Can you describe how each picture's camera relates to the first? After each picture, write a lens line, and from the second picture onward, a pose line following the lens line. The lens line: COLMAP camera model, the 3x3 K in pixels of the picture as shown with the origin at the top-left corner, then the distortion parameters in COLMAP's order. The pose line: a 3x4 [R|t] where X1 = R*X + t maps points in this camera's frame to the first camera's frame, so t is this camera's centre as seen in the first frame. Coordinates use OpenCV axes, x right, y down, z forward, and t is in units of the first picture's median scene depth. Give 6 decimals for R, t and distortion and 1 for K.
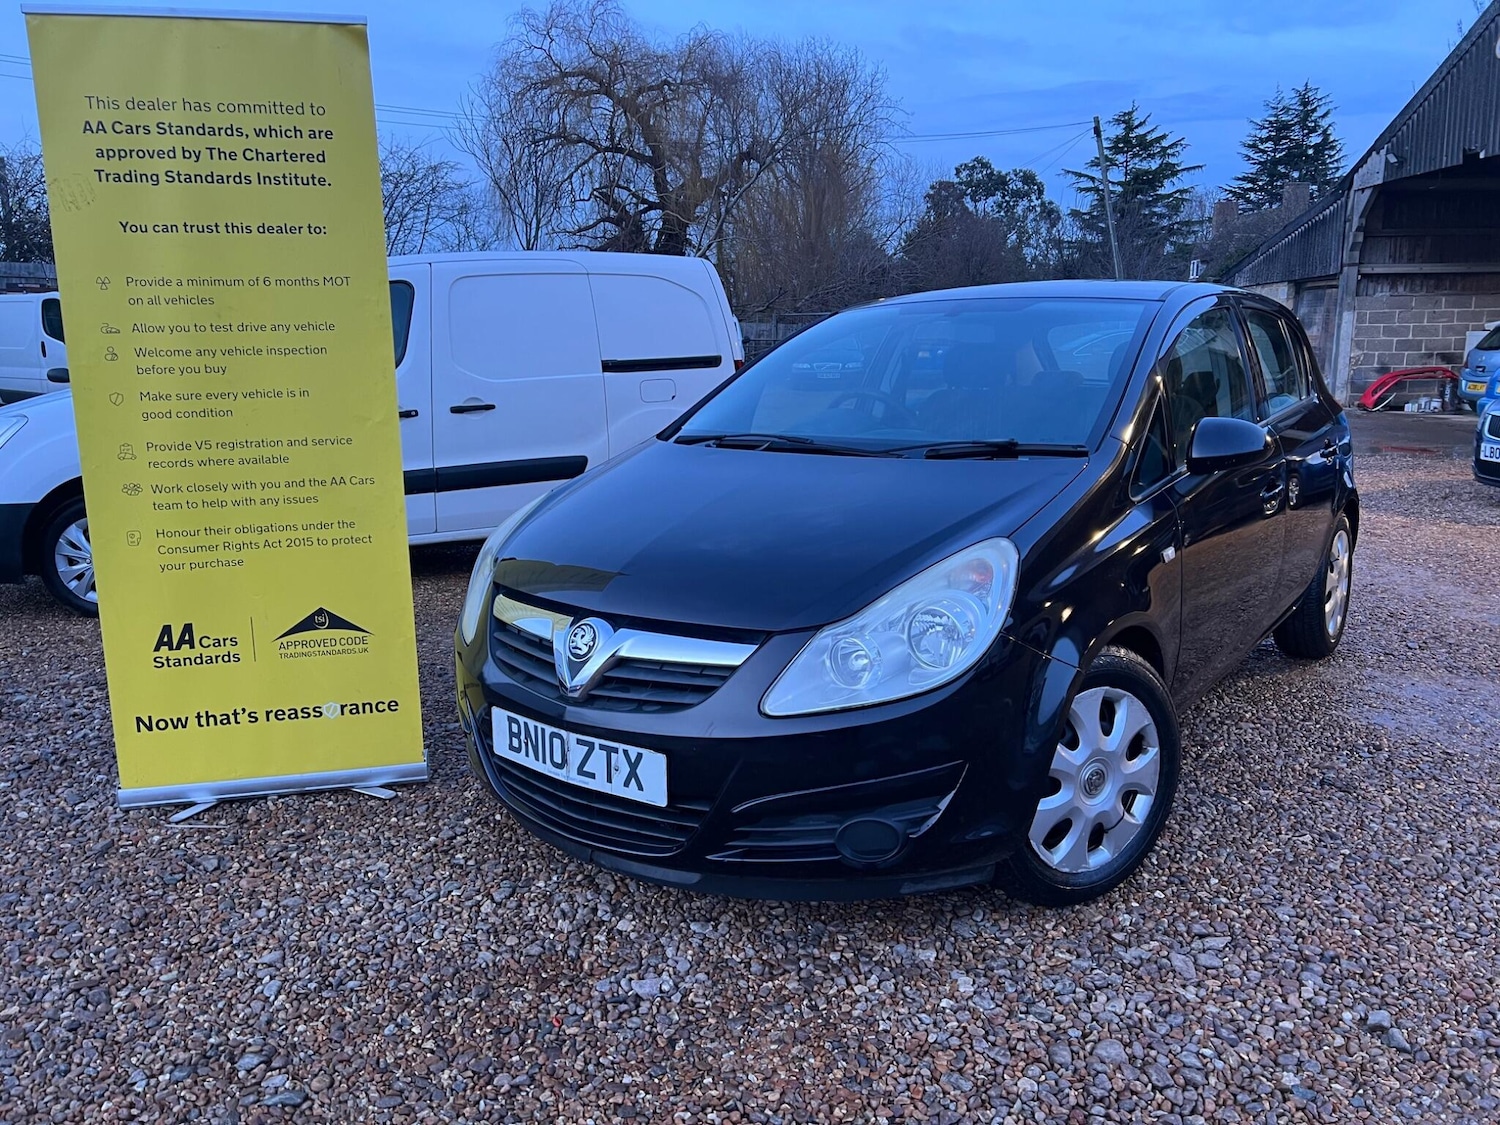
lens RADIAL K [[1116.1, 0, 753.4], [0, 1116.1, 550.7], [0, 0, 1]] dist [0.056464, -0.061891]
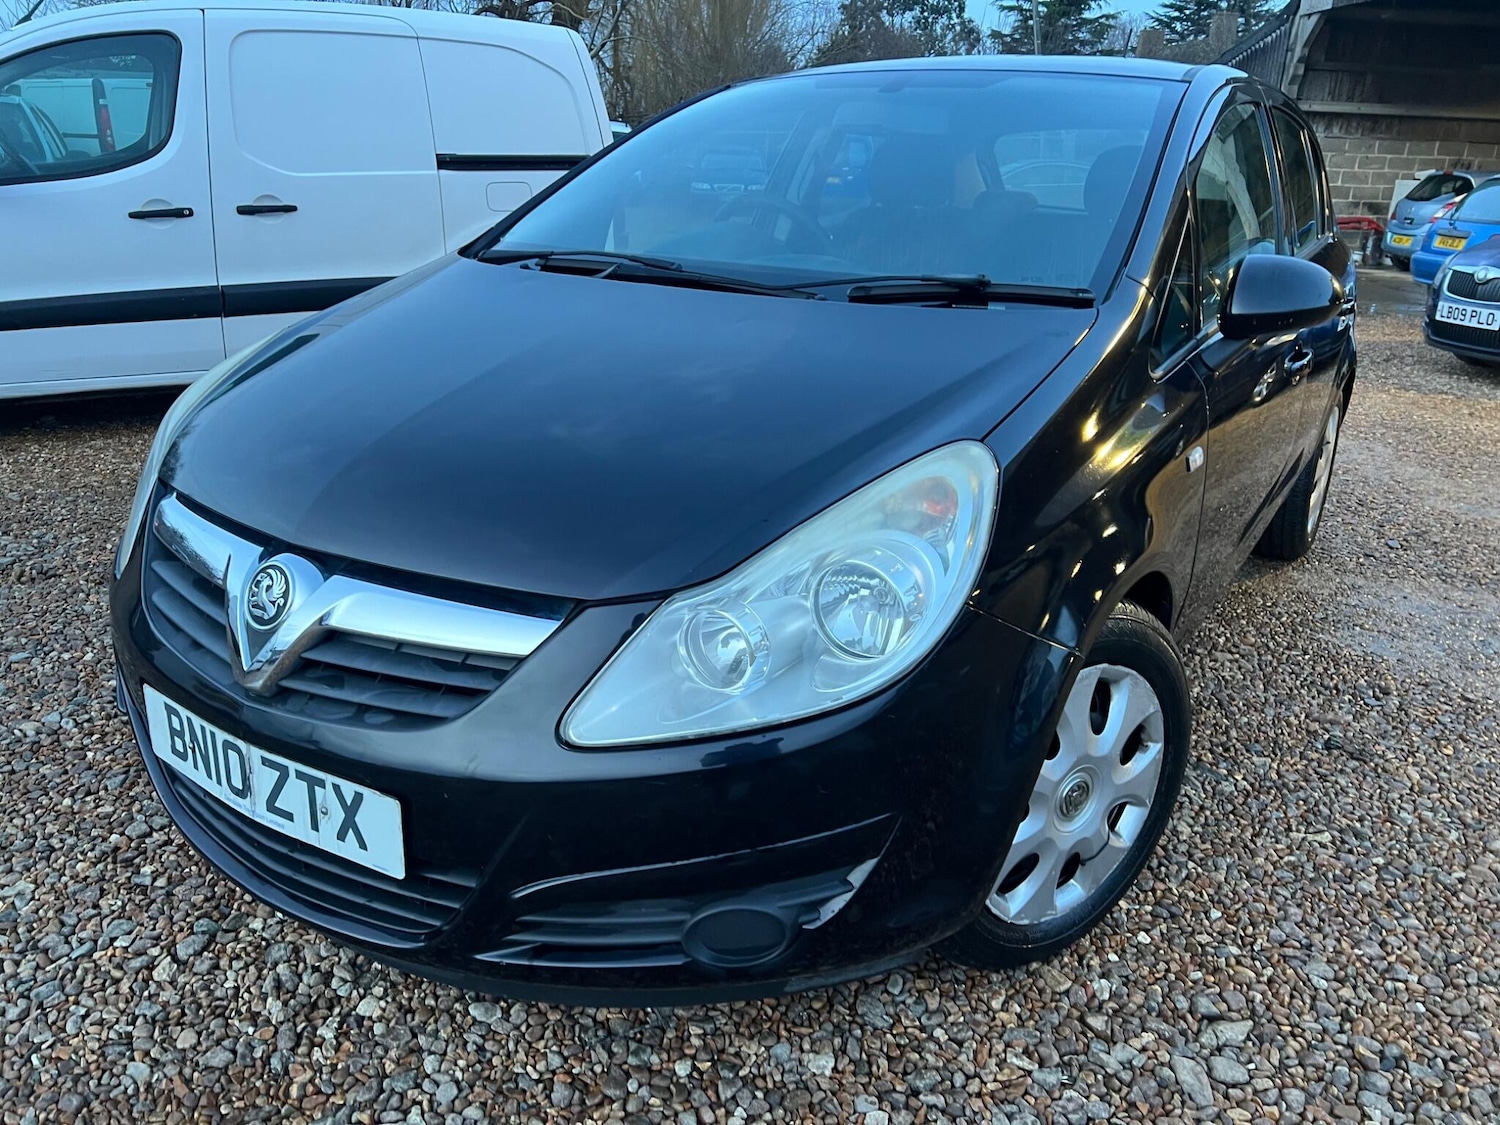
lens RADIAL K [[1116.1, 0, 736.0], [0, 1116.1, 571.6], [0, 0, 1]] dist [0.056464, -0.061891]
pose [[0.996713, 0.017670, 0.079059, 0.040296], [-0.030242, 0.986528, 0.160771, -0.030260], [-0.075153, -0.162633, 0.983820, 0.341094]]
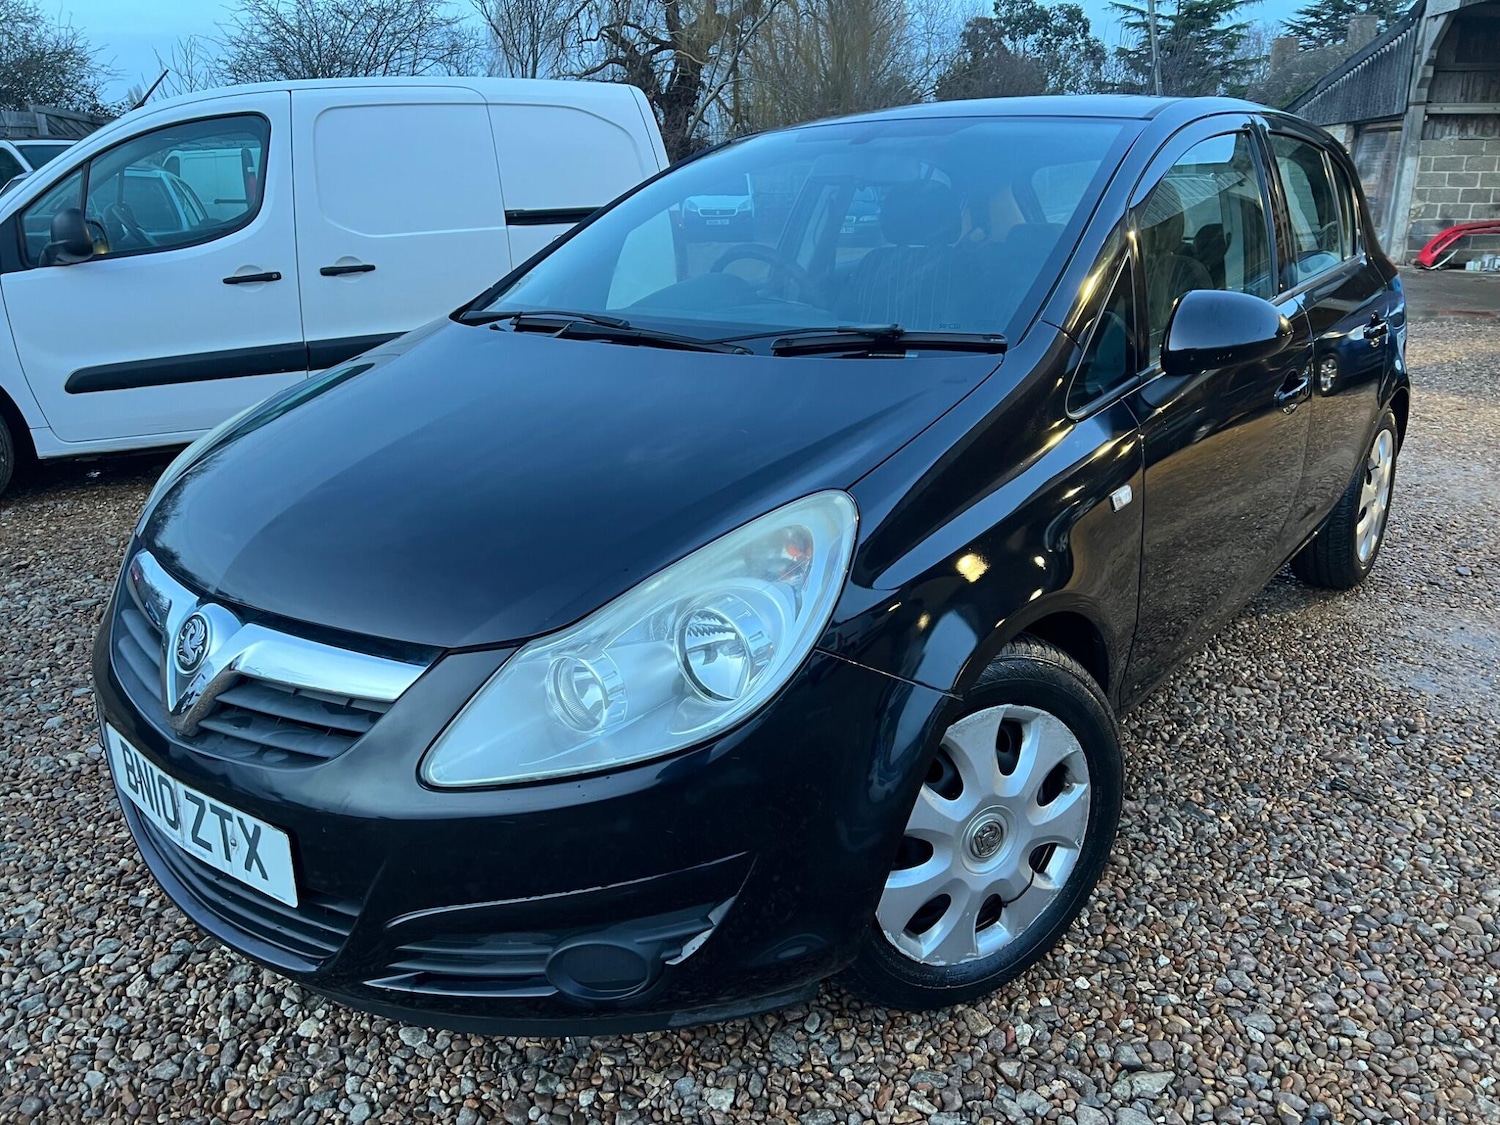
lens RADIAL K [[1116.1, 0, 742.3], [0, 1116.1, 549.6], [0, 0, 1]] dist [0.056464, -0.061891]
pose [[0.999424, 0.007918, -0.032991, 0.162950], [-0.003895, 0.992734, 0.120265, -0.046239], [0.033703, -0.120067, 0.992194, 0.314624]]
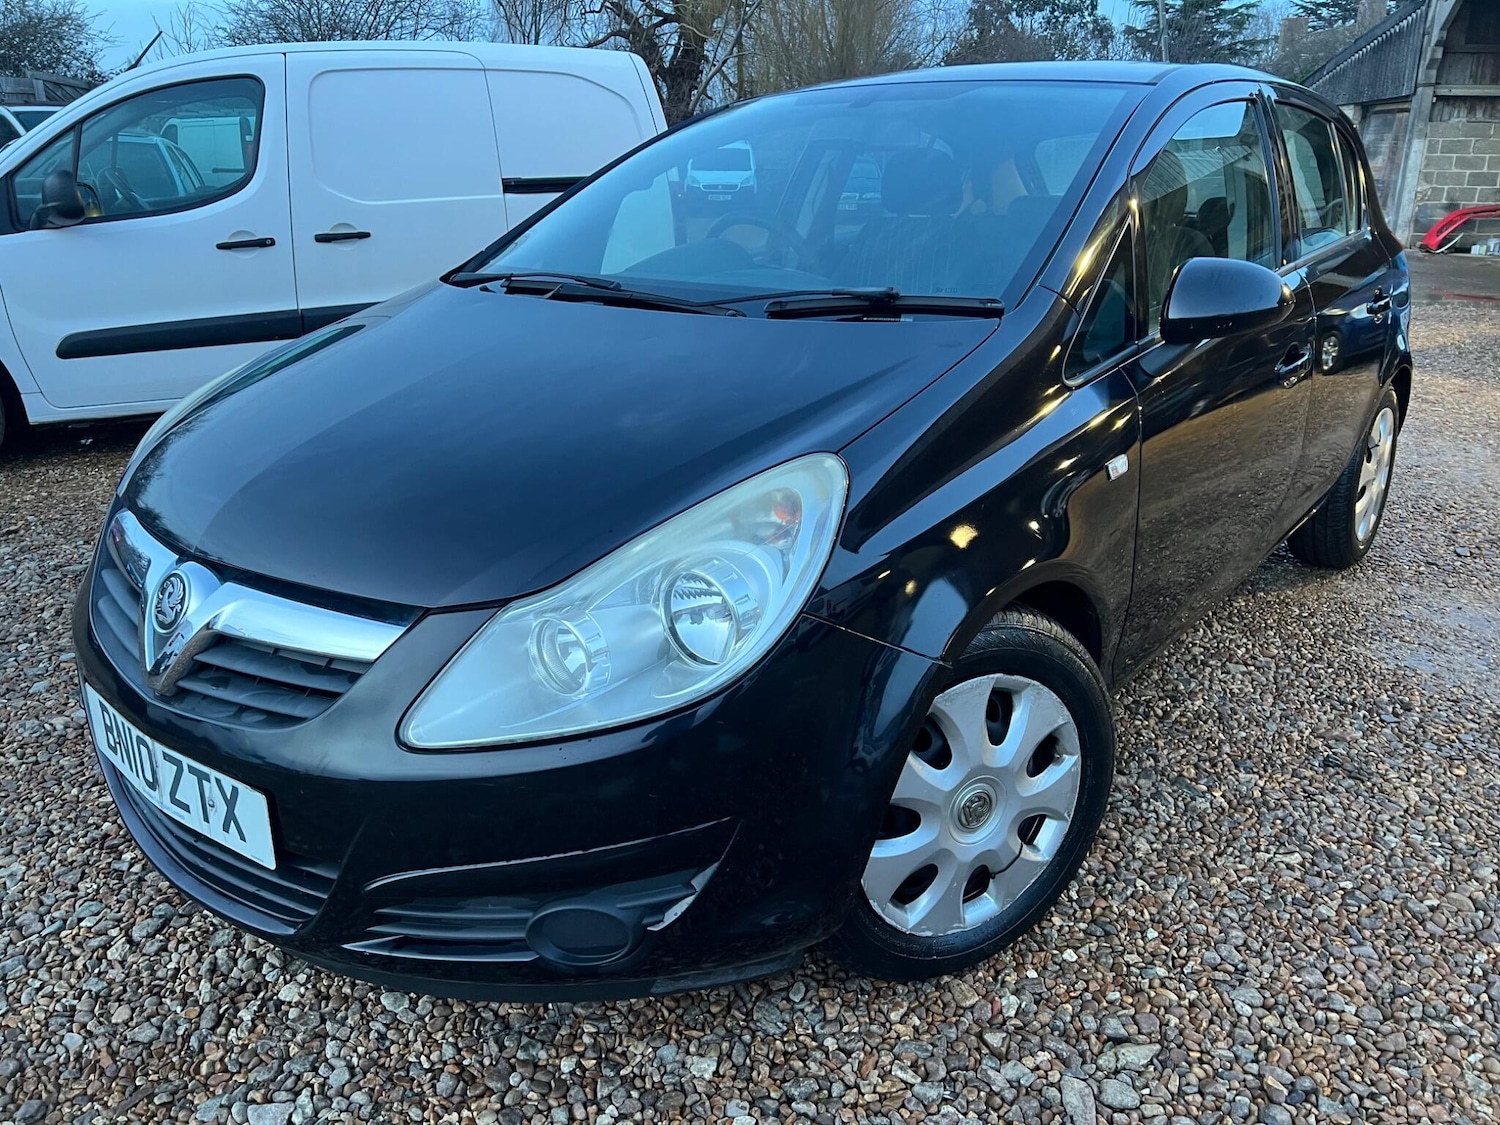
lens RADIAL K [[1116.1, 0, 743.6], [0, 1116.1, 548.4], [0, 0, 1]] dist [0.056464, -0.061891]
pose [[0.999328, 0.019237, -0.031186, 0.168488], [-0.014767, 0.990364, 0.137700, -0.037590], [0.033534, -0.137147, 0.989983, 0.322936]]
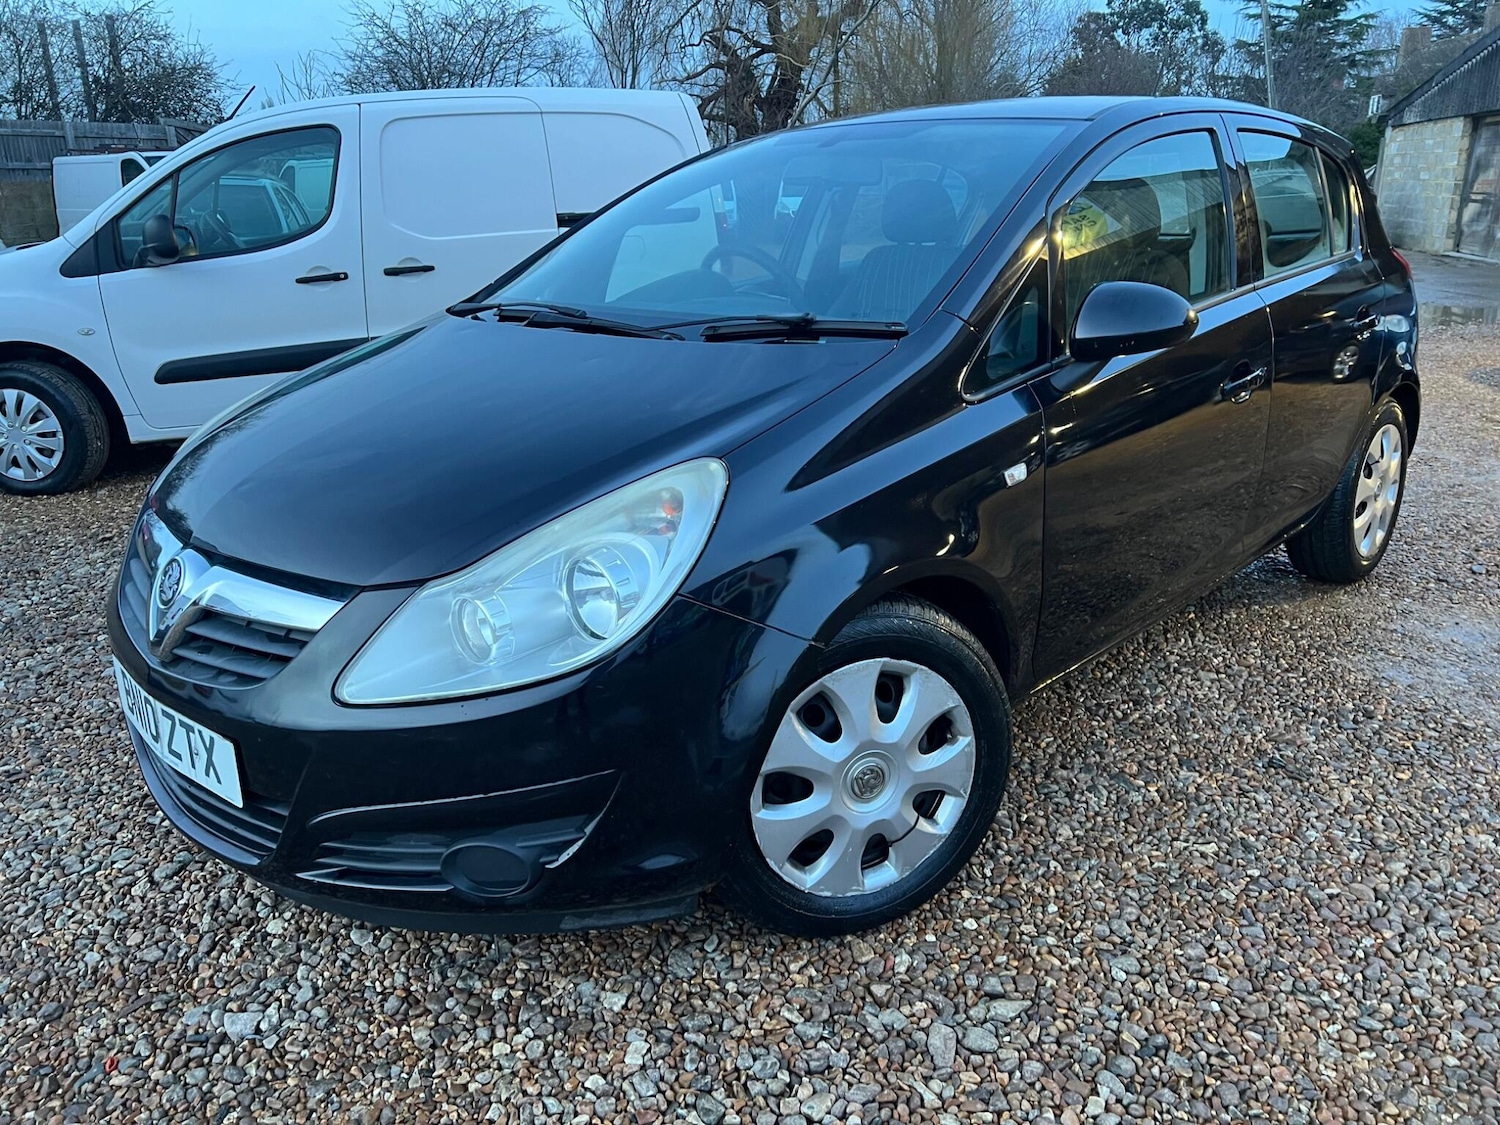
lens RADIAL K [[1116.1, 0, 737.9], [0, 1116.1, 548.4], [0, 0, 1]] dist [0.056464, -0.061891]
pose [[0.991807, 0.026994, -0.124858, 0.282417], [-0.012114, 0.992888, 0.118432, -0.033125], [0.127167, -0.115949, 0.985081, 0.252812]]
